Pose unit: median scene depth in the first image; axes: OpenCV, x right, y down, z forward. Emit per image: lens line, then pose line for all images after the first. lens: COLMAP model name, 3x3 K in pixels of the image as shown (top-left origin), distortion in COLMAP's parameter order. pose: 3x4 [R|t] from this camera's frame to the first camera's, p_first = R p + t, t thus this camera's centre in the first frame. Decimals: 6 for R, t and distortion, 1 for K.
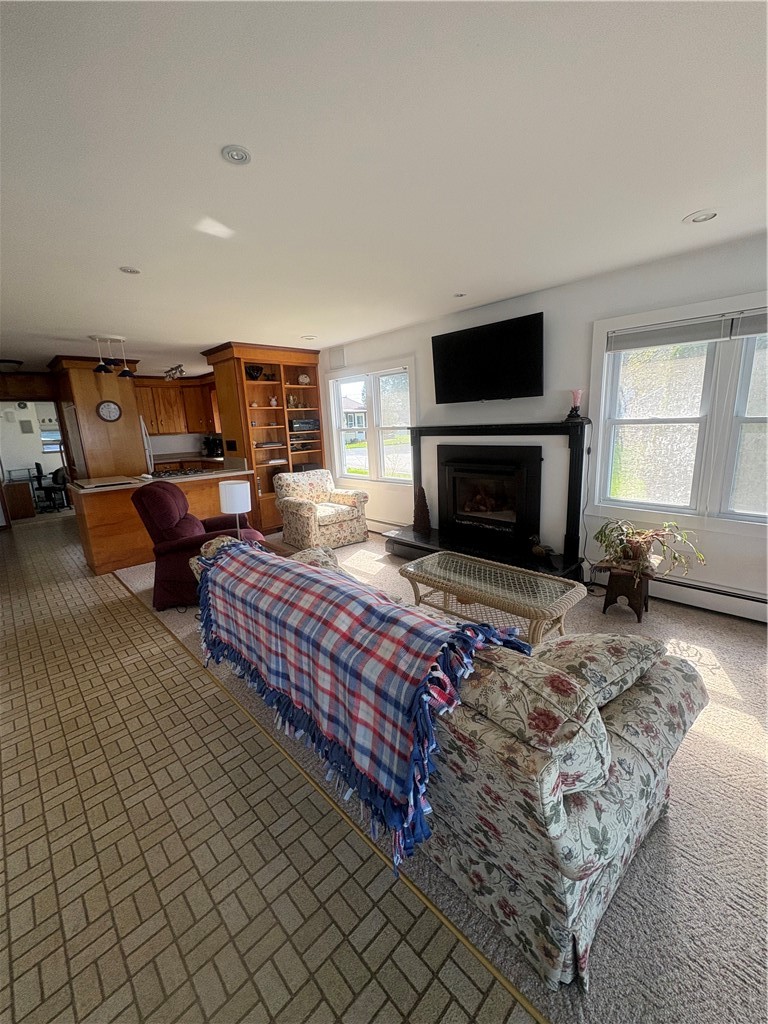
lens RADIAL K [[408.7, 0, 385.4], [0, 408.7, 510.2], [0, 0, 1]] dist [0.000981, 0.000411]
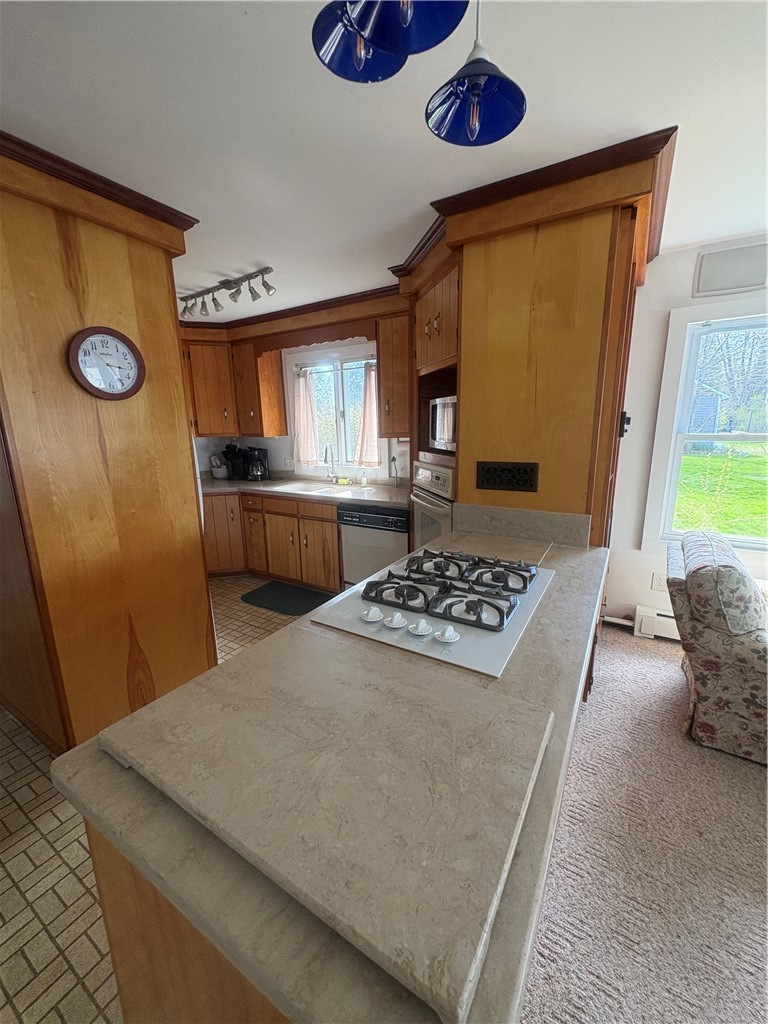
lens RADIAL K [[408.7, 0, 379.1], [0, 408.7, 510.5], [0, 0, 1]] dist [0.000981, 0.000411]
pose [[0.971124, -0.024663, 0.237299, -0.597605], [0.028017, 0.999549, -0.010770, -0.131609], [-0.236926, 0.017107, 0.971377, 0.706616]]
